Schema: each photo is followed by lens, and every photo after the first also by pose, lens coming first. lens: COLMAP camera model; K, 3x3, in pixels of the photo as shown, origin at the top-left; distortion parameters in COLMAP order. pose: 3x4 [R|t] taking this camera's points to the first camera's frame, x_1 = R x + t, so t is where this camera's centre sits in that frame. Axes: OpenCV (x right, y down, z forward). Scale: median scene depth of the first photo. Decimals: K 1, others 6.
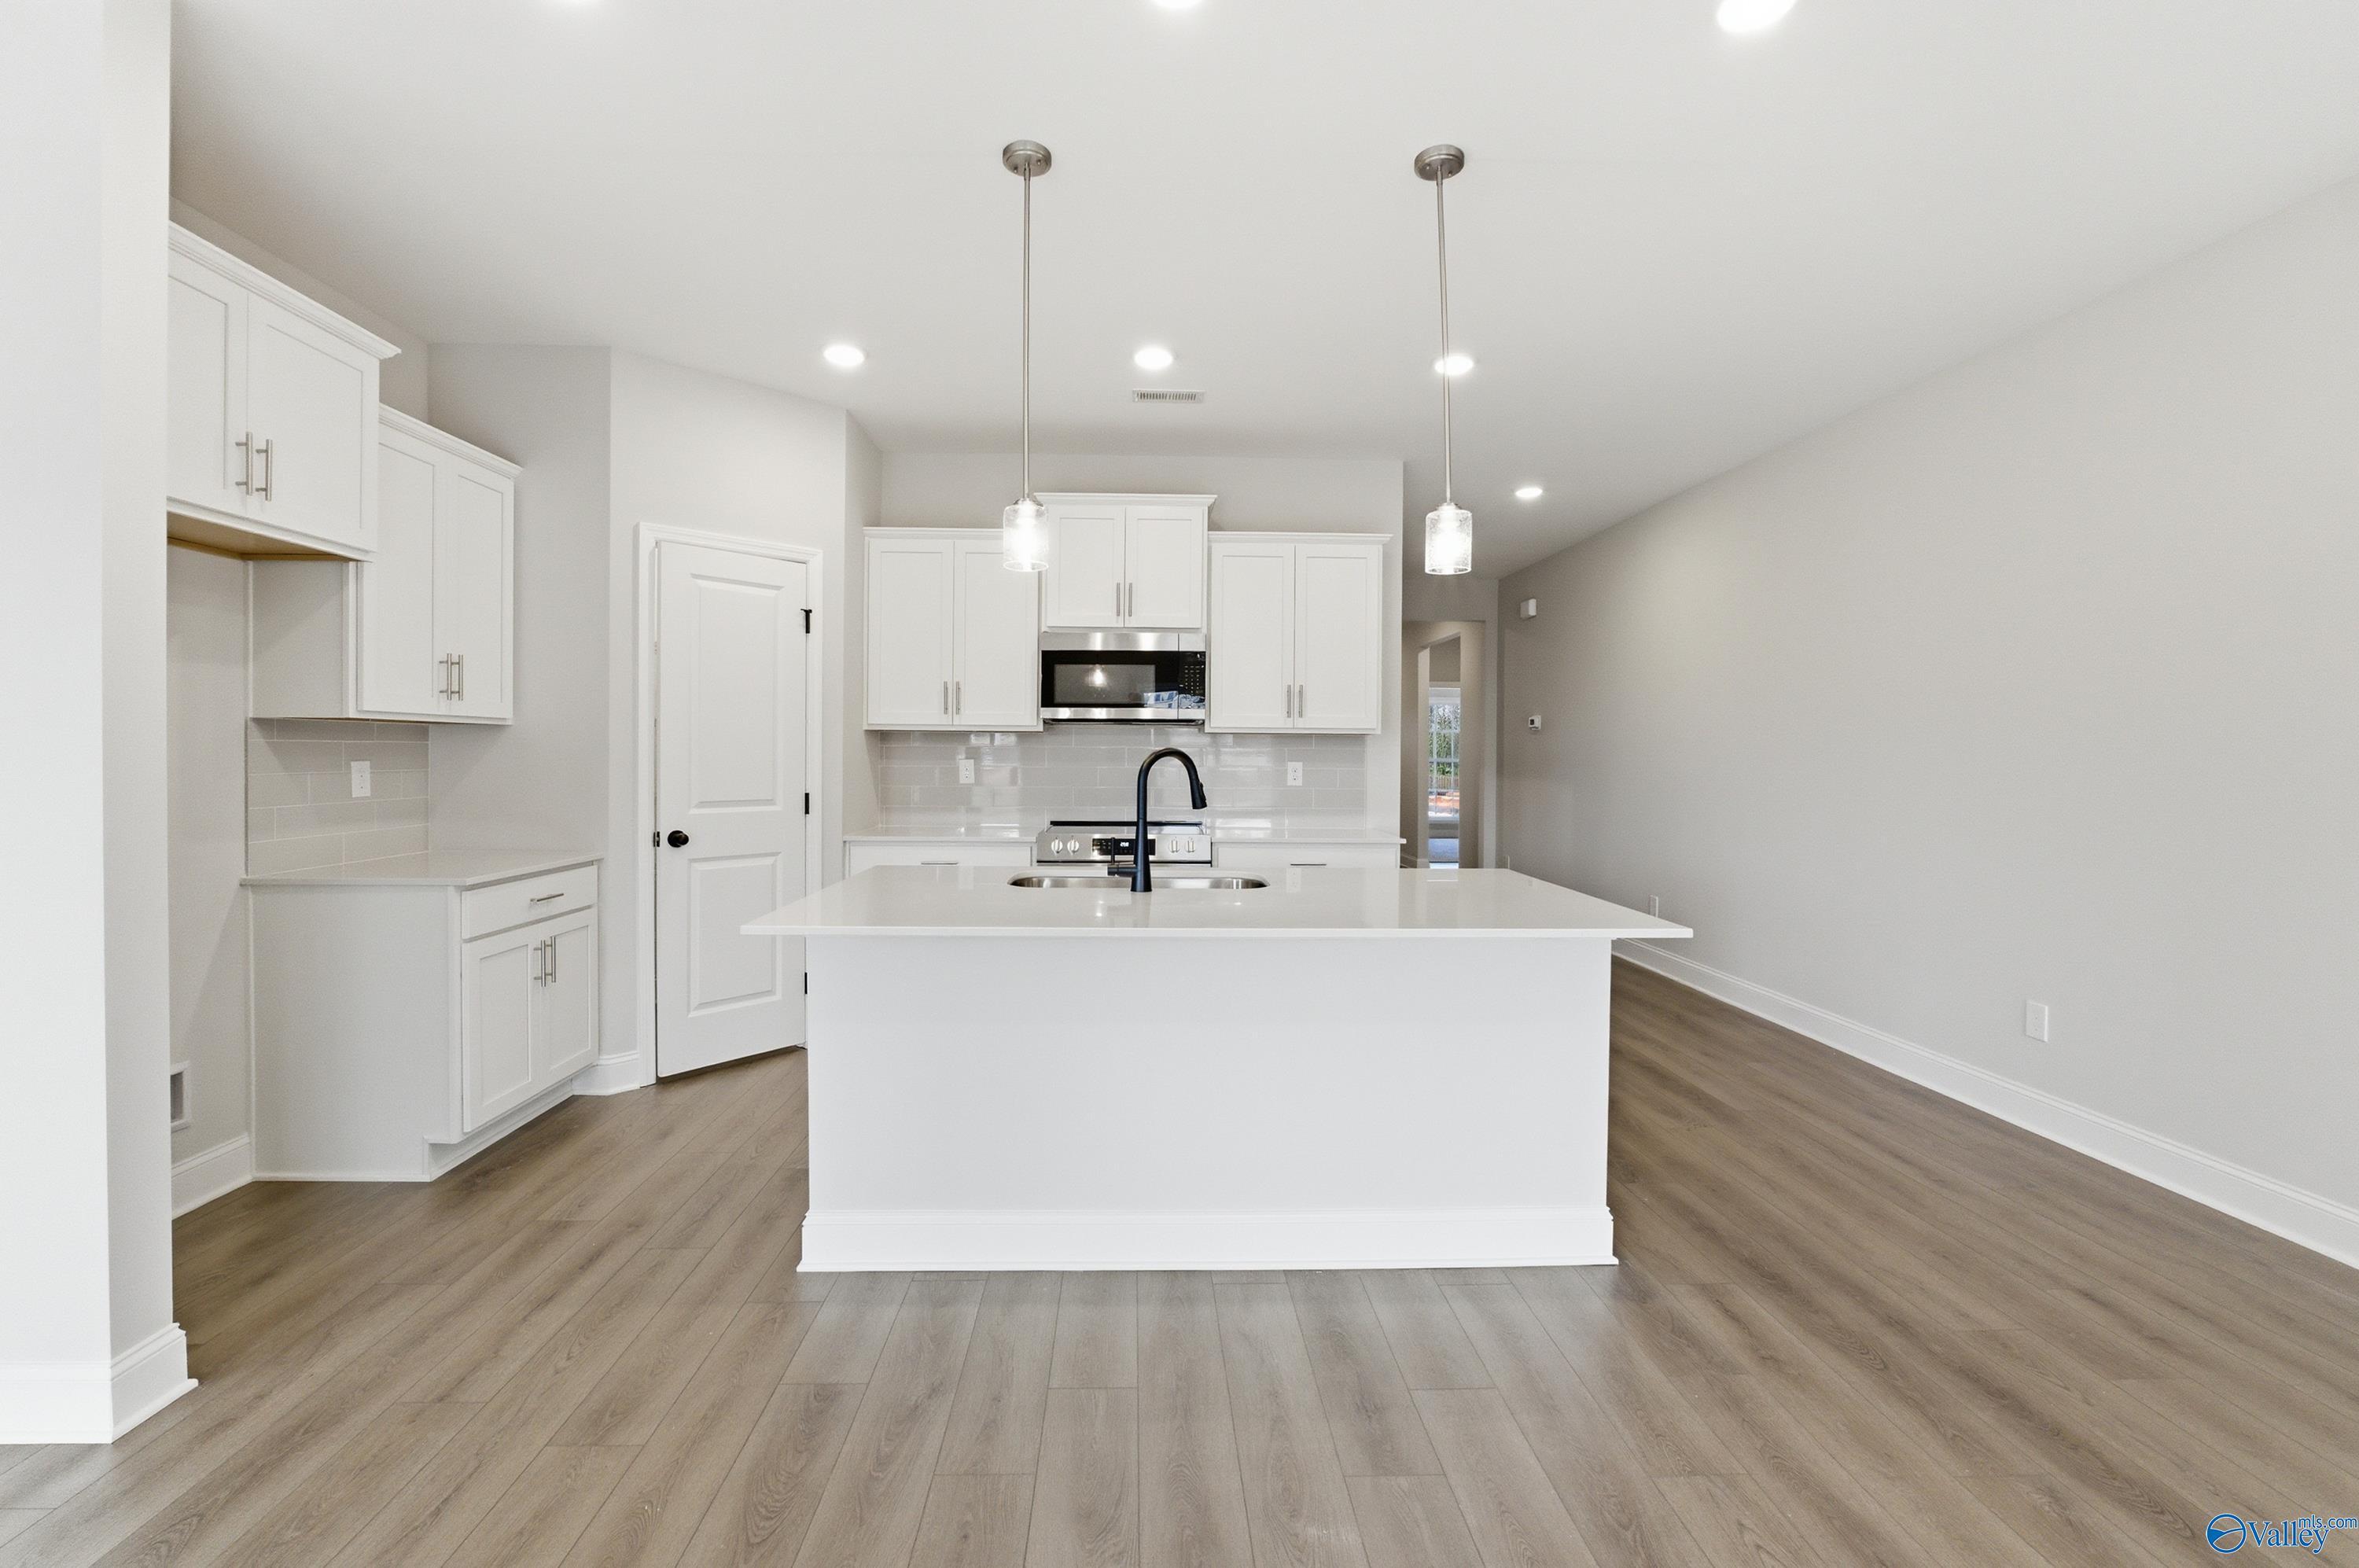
lens RADIAL K [[994.2, 0, 1166.3], [0, 994.2, 764.6], [0, 0, 1]] dist [-0.015608, 0.001168]
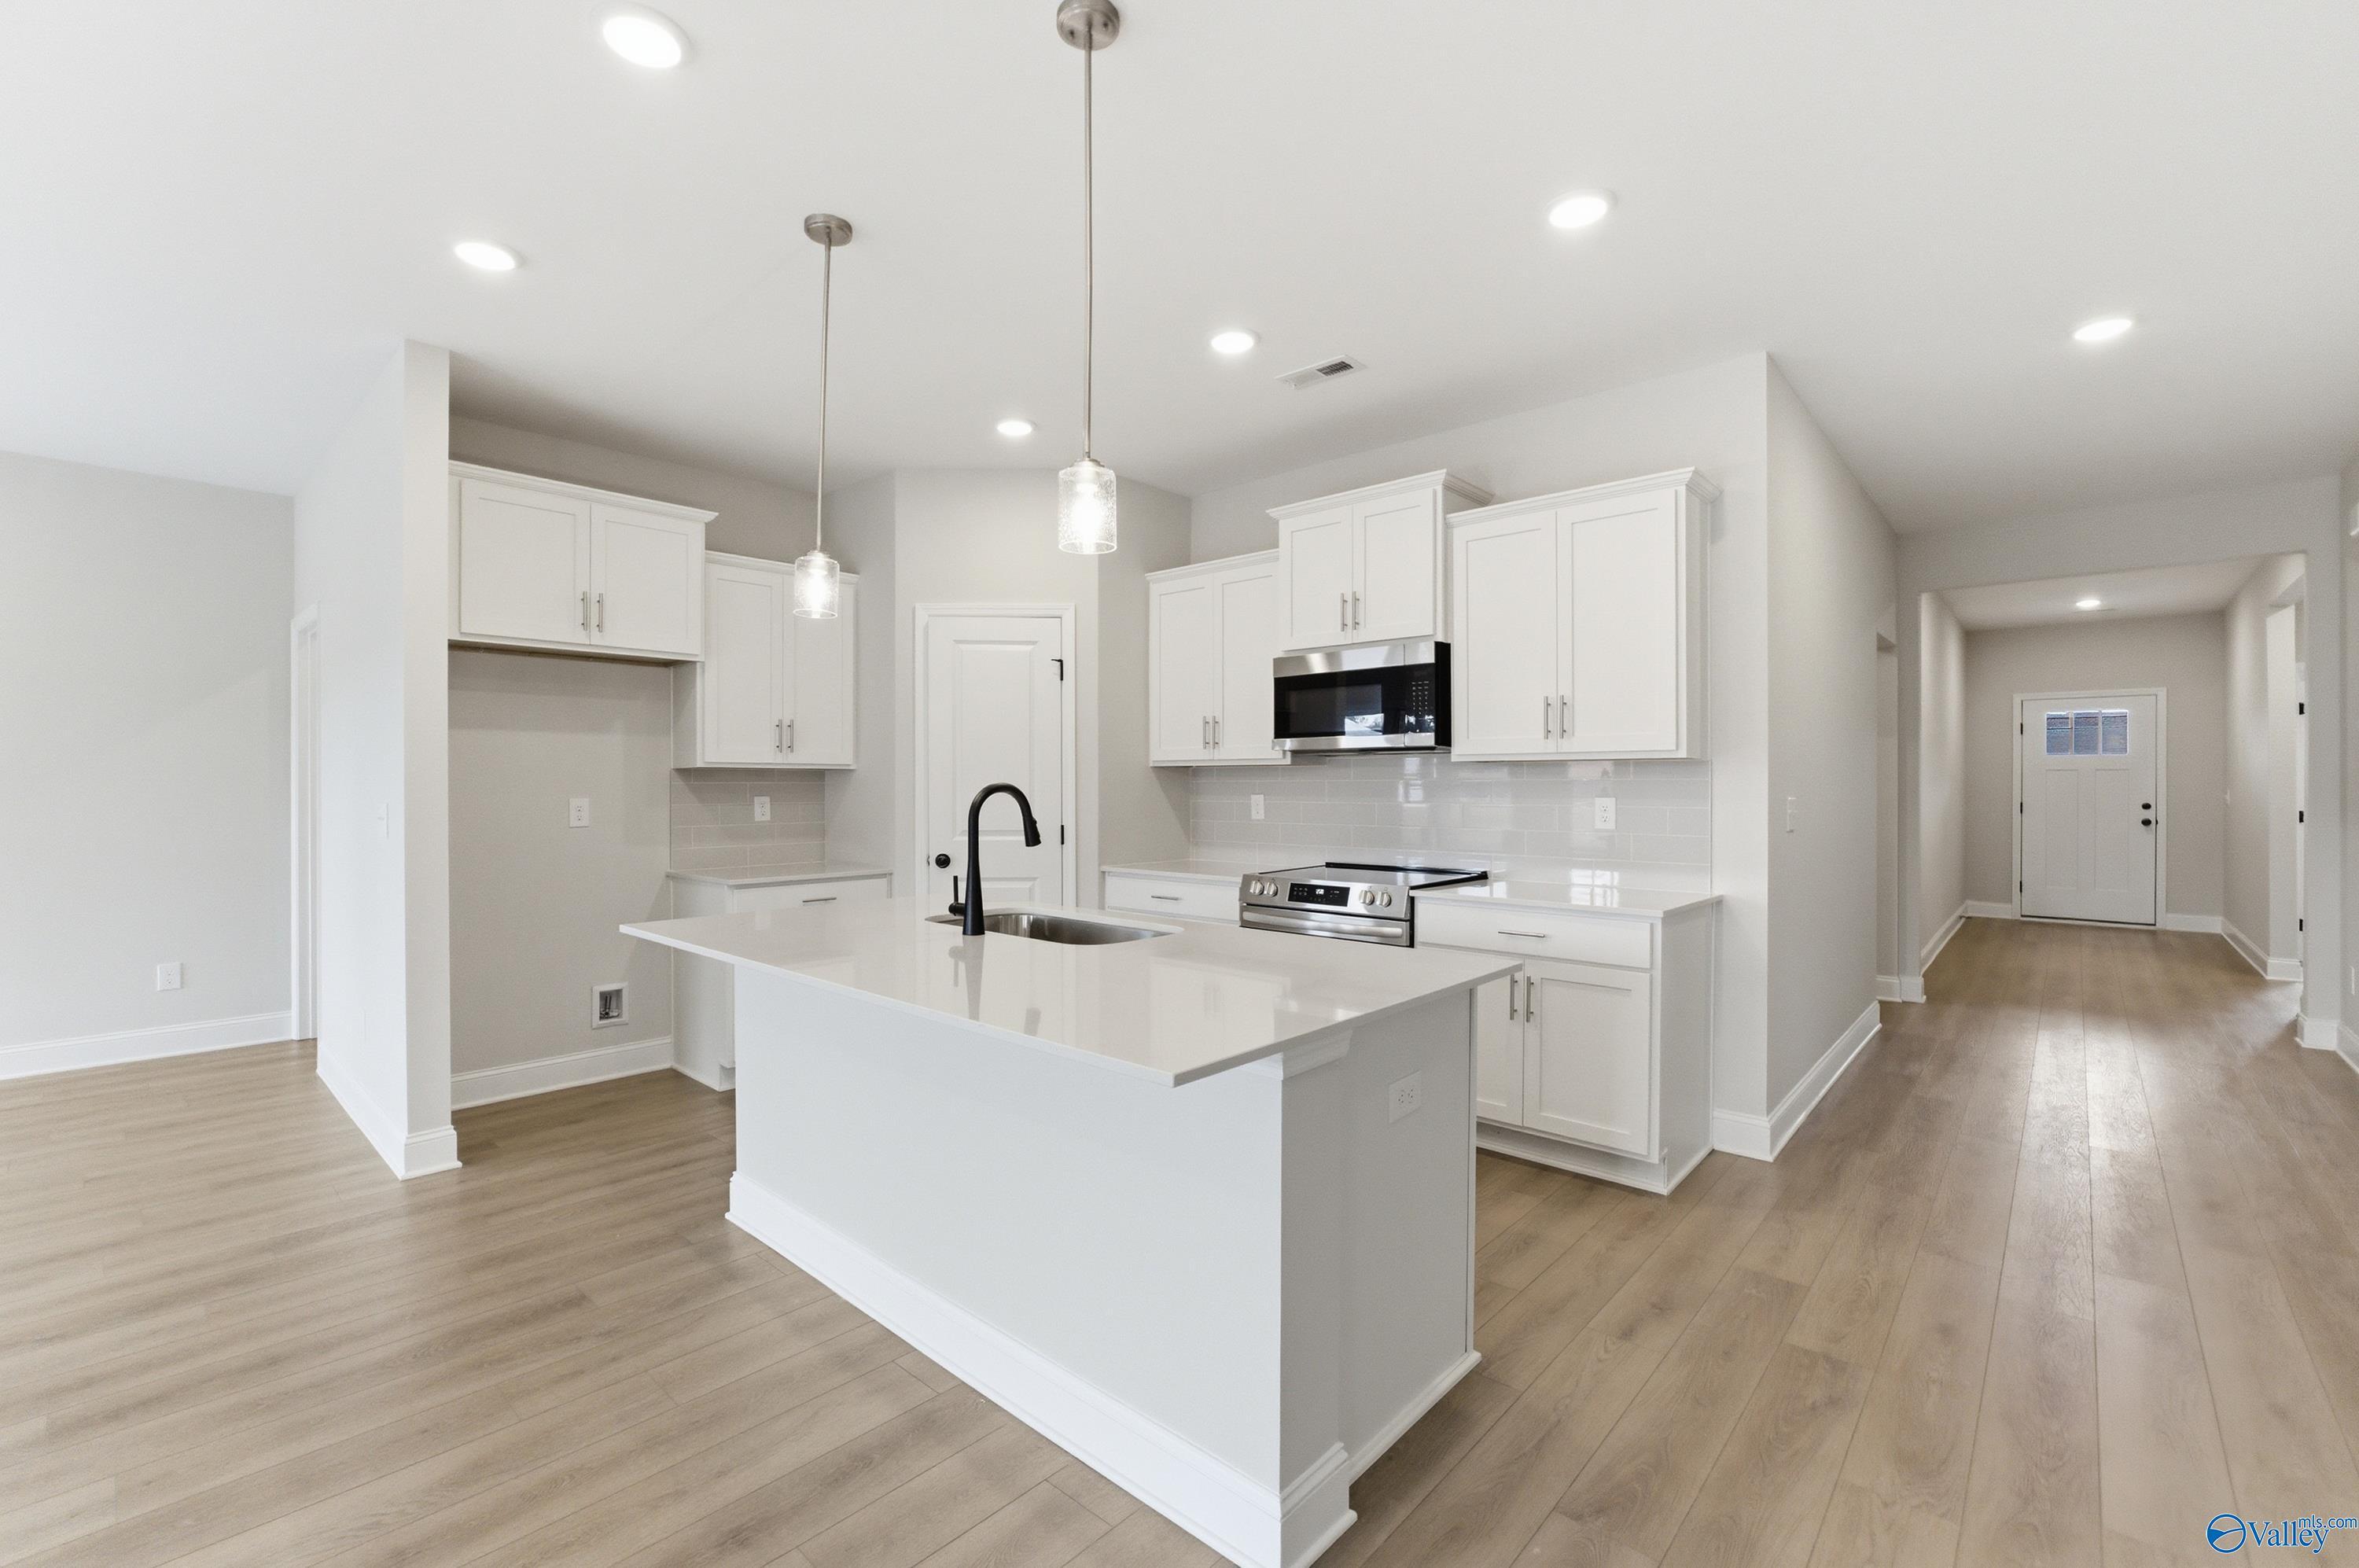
lens RADIAL K [[994.2, 0, 1171.8], [0, 994.2, 793.4], [0, 0, 1]] dist [-0.015608, 0.001168]
pose [[0.718856, -0.001524, -0.695157, 0.579791], [-0.002880, 0.999982, -0.005170, -0.002105], [0.695153, 0.005718, 0.718839, 0.338276]]
